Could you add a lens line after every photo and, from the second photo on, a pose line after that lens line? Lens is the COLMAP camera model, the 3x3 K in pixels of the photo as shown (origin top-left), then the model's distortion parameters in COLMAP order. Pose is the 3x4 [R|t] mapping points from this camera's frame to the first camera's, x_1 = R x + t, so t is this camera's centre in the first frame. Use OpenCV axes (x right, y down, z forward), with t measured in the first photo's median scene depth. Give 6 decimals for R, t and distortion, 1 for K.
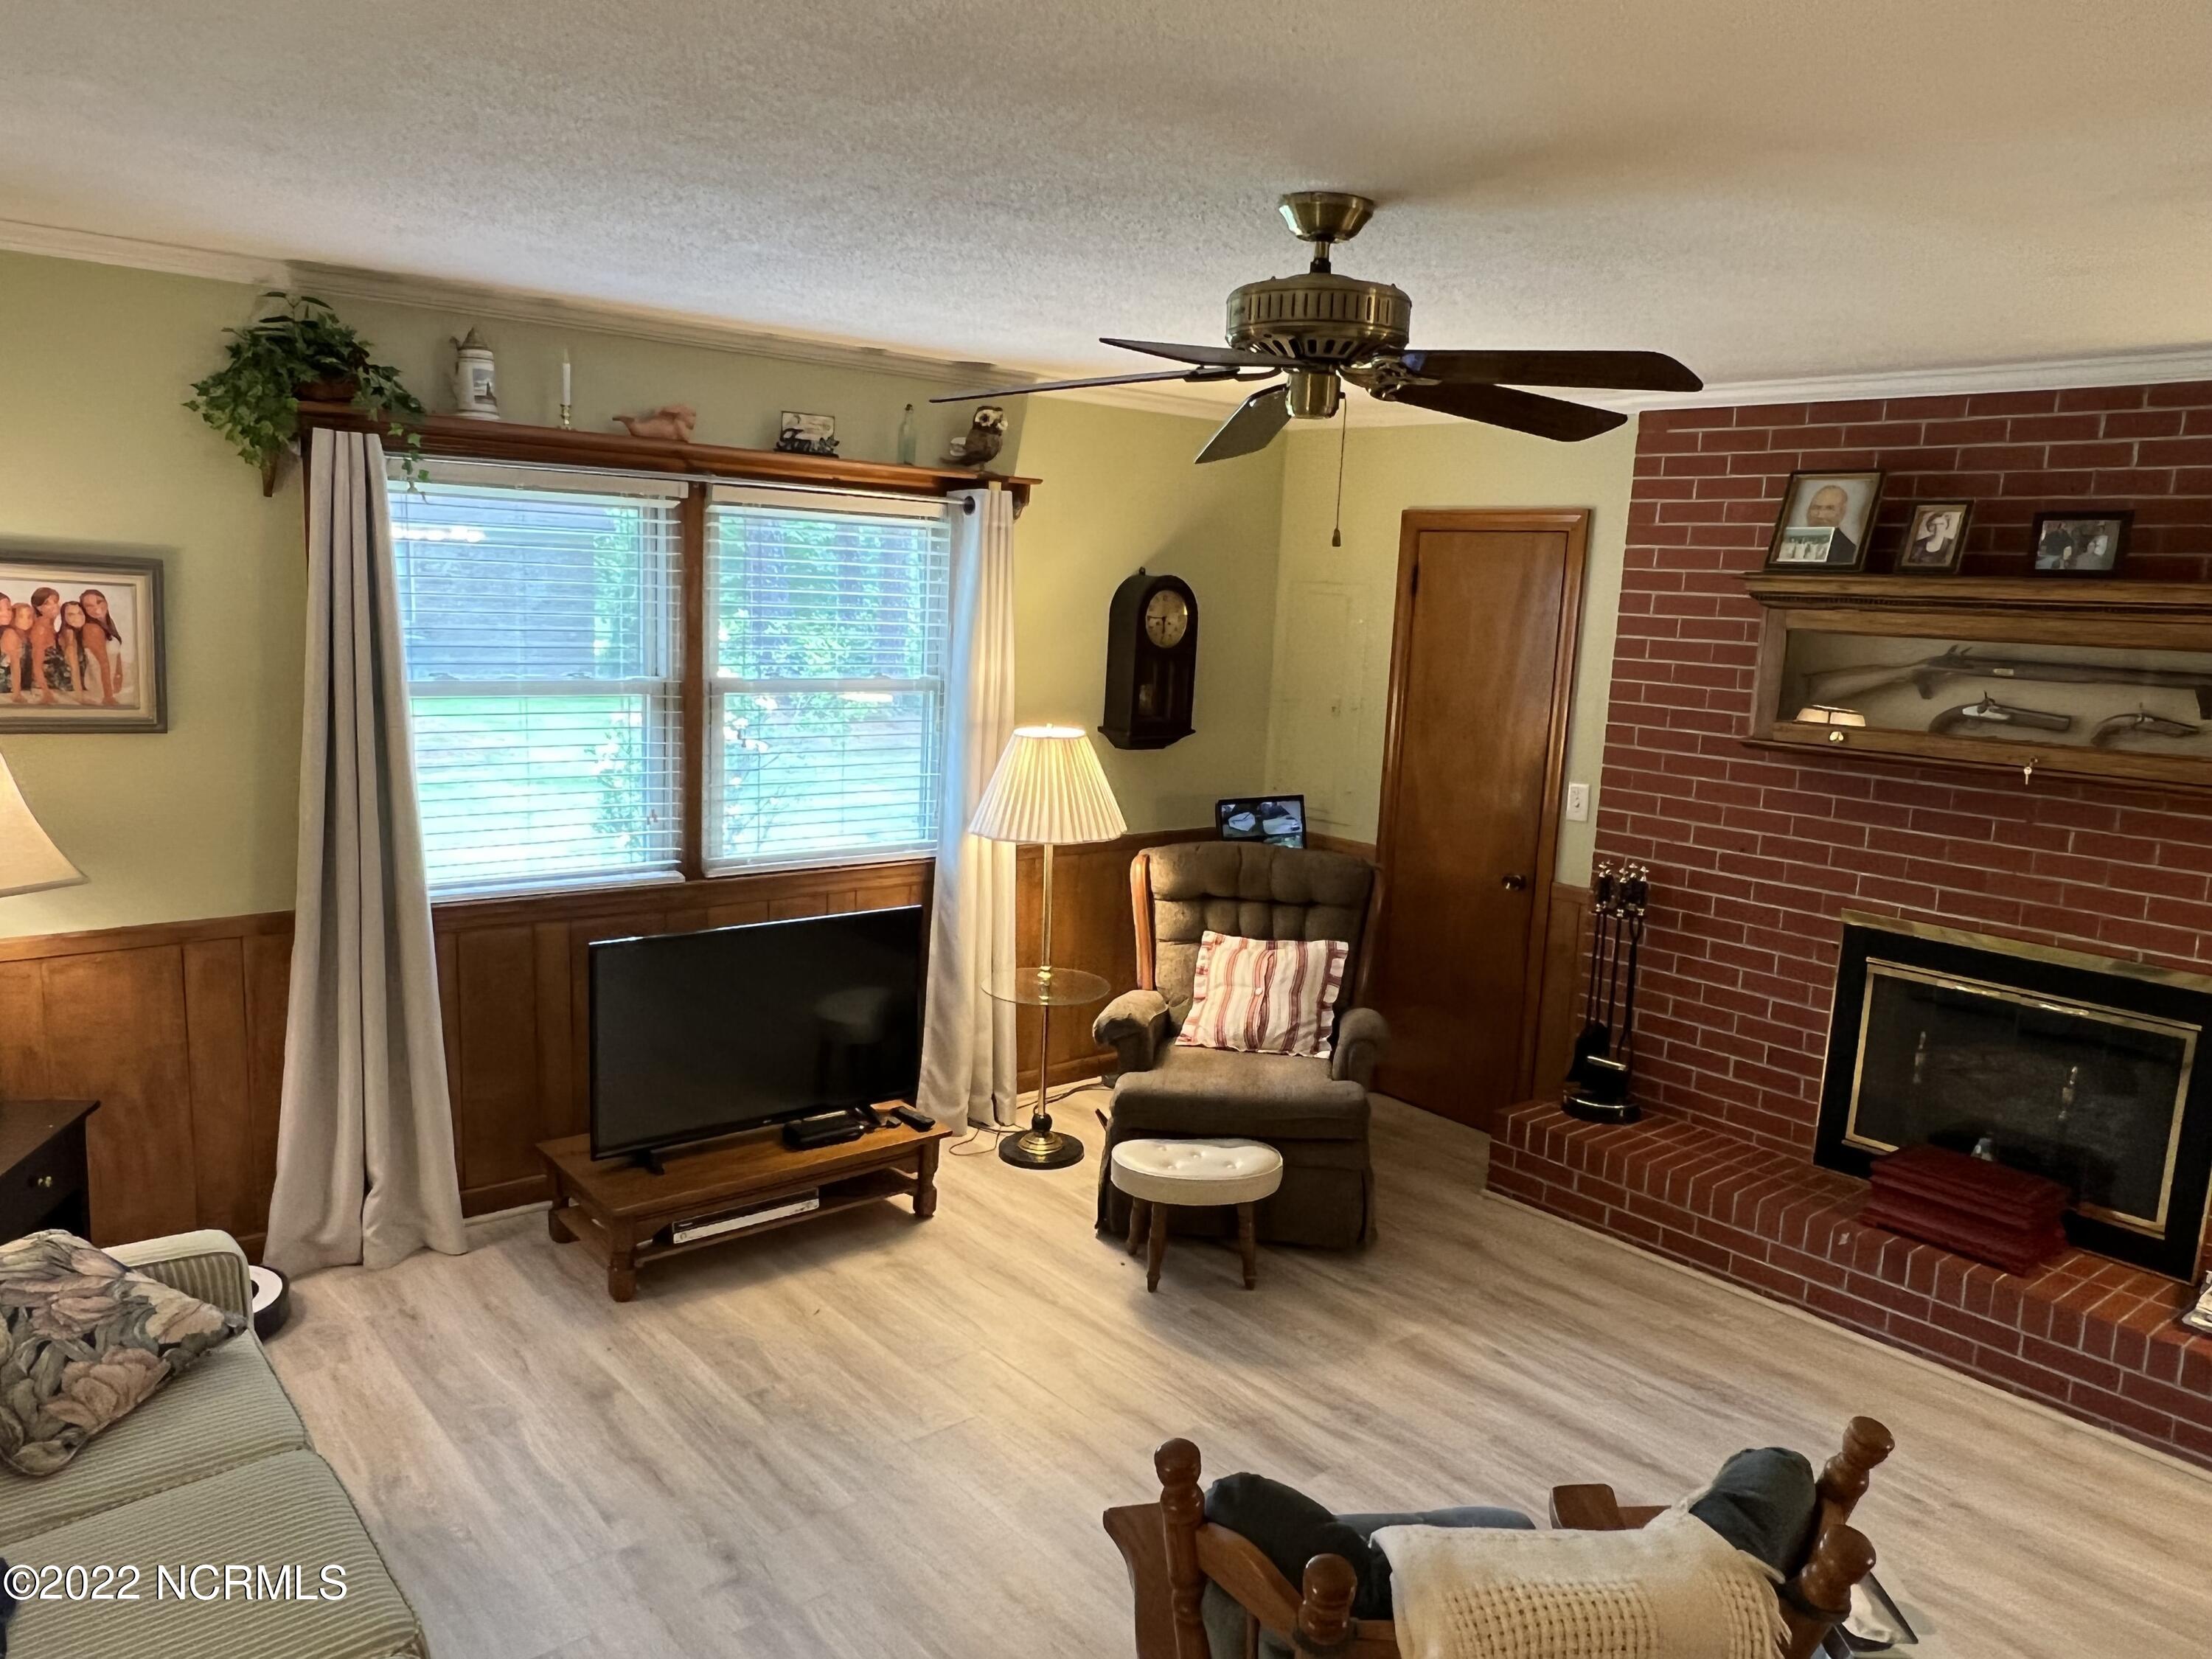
lens RADIAL K [[1554.2, 0, 1109.1], [0, 1554.2, 854.0], [0, 0, 1]] dist [-0.001802, -0.003287]
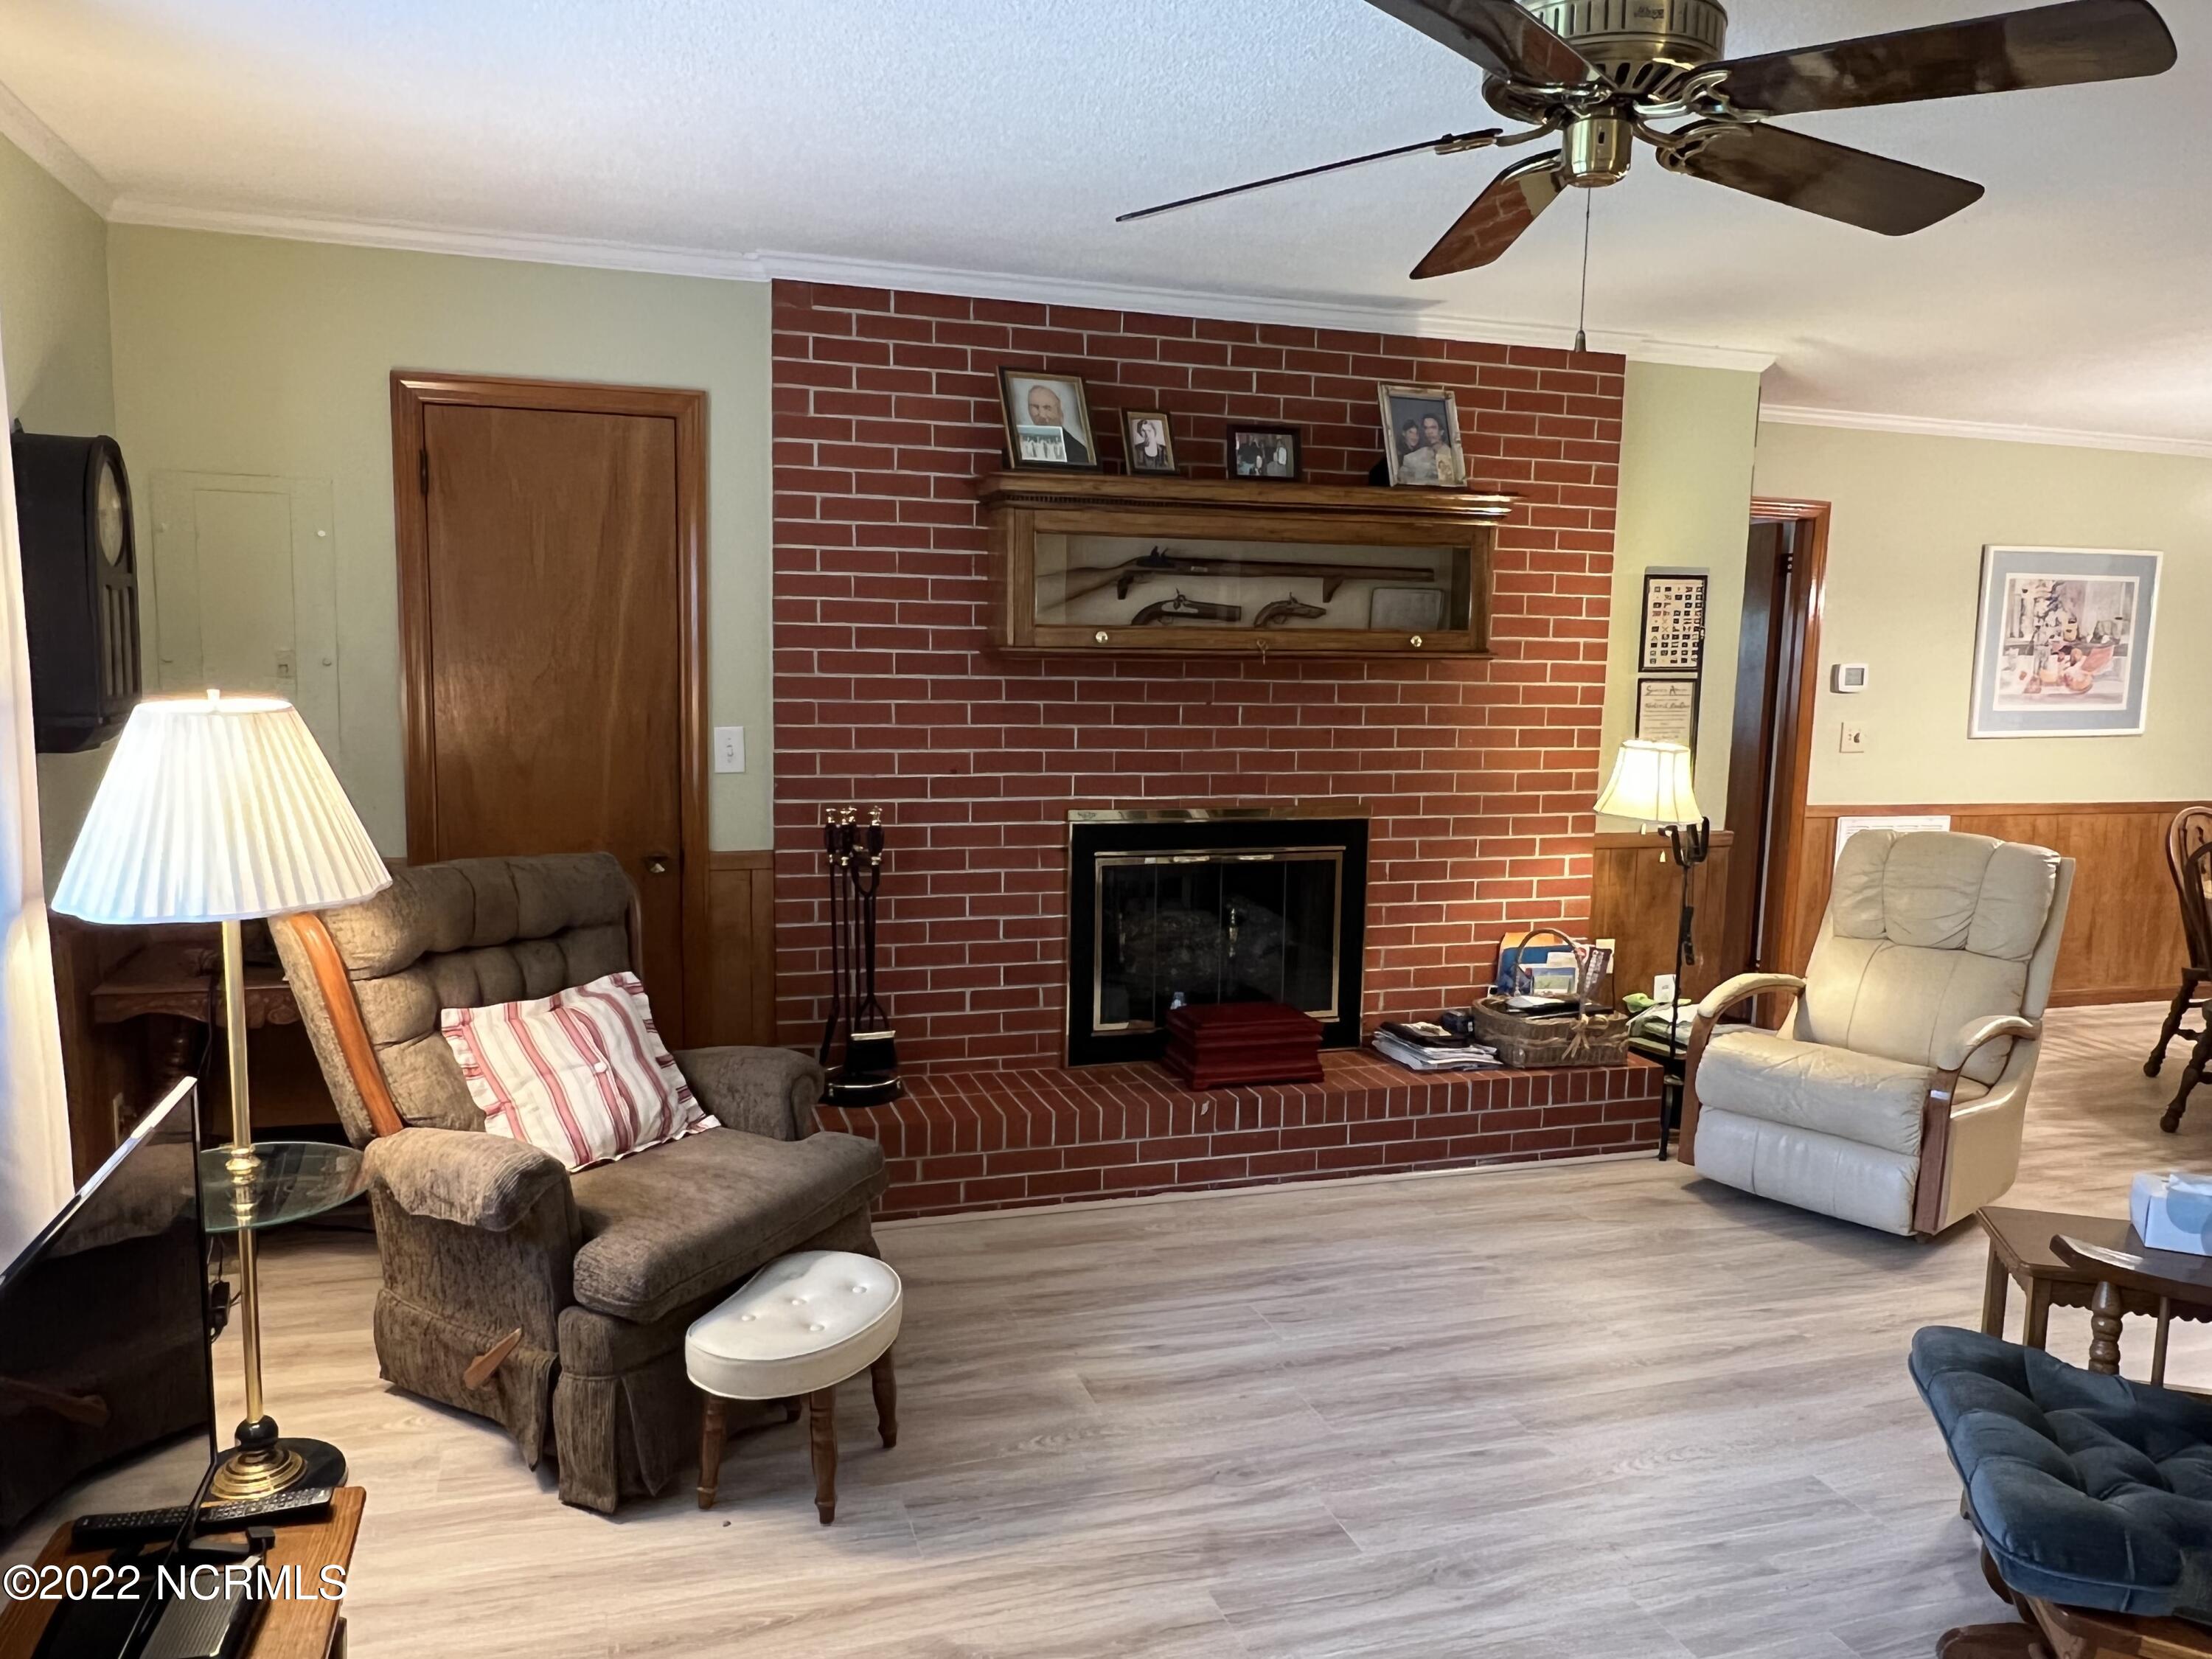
lens RADIAL K [[1554.2, 0, 1112.2], [0, 1554.2, 852.3], [0, 0, 1]] dist [-0.001802, -0.003287]
pose [[0.380972, -0.159792, 0.910674, -0.440039], [0.158125, 0.981702, 0.106105, -0.040745], [-0.910965, 0.103577, 0.399268, 0.561450]]
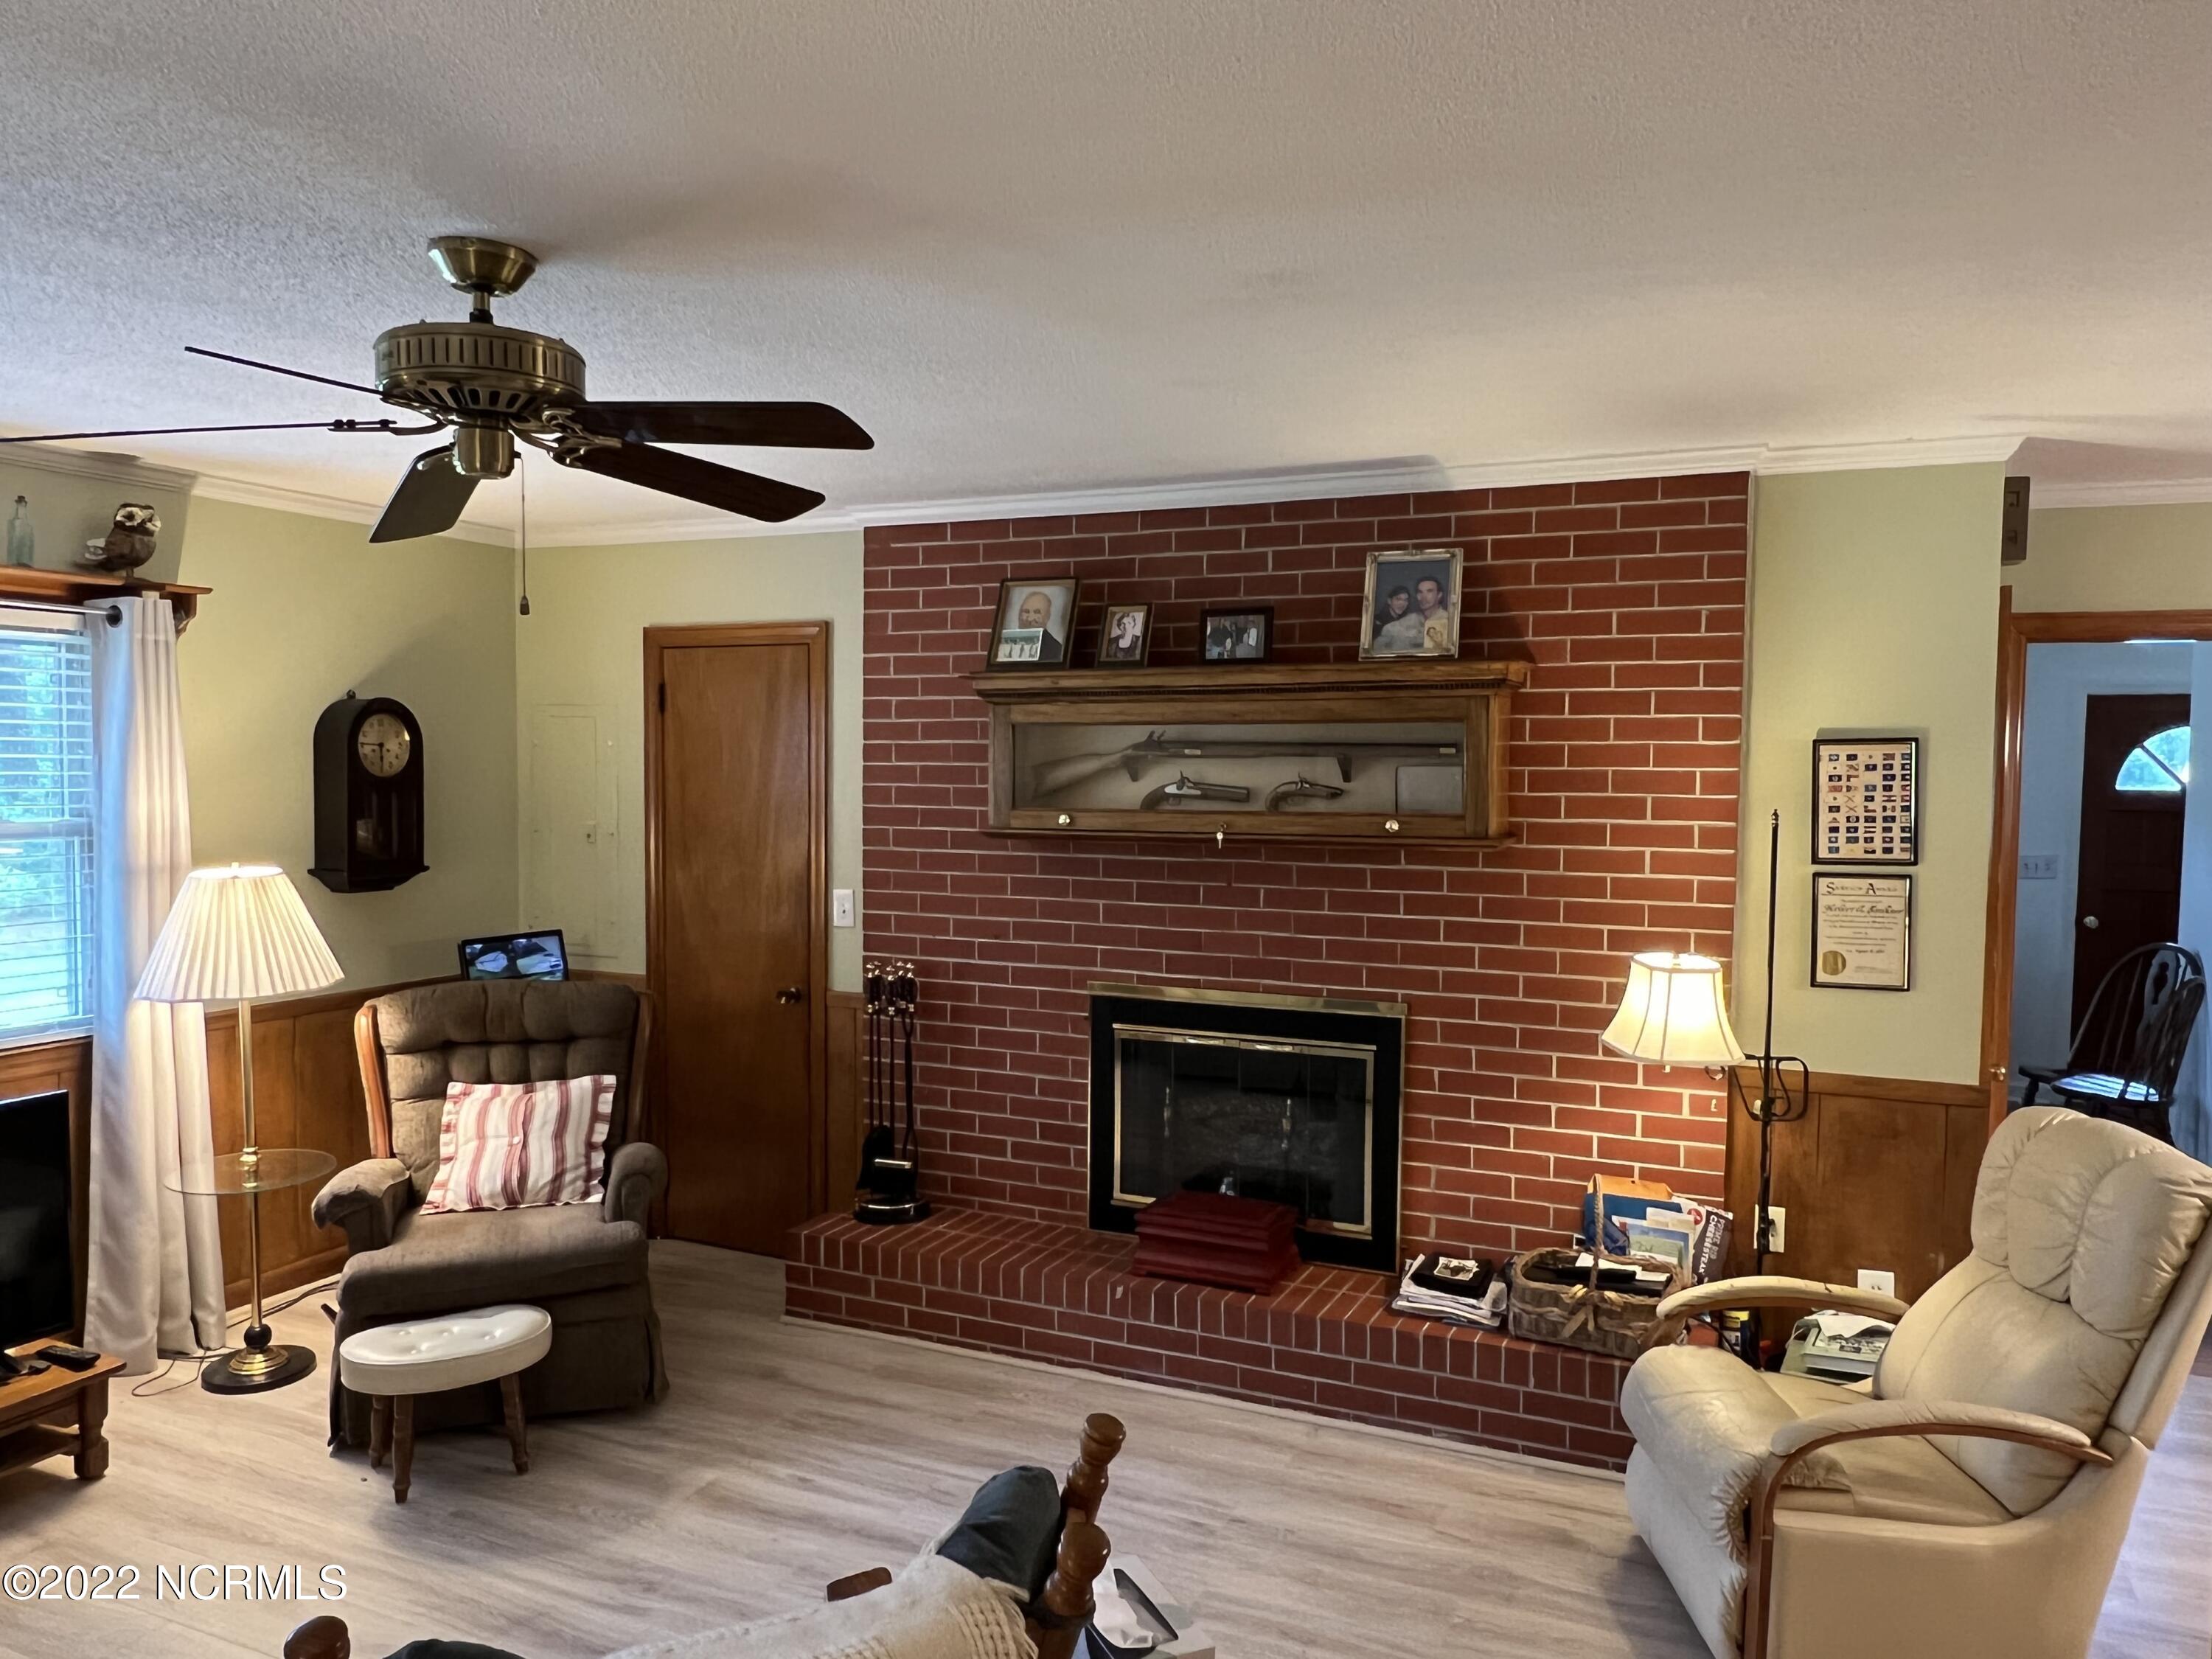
lens RADIAL K [[1554.2, 0, 1105.2], [0, 1554.2, 848.4], [0, 0, 1]] dist [-0.001802, -0.003287]
pose [[0.902733, -0.061795, 0.425741, 0.033575], [0.106139, 0.991029, -0.081211, 0.031966], [-0.416903, 0.118499, 0.901193, 0.021736]]
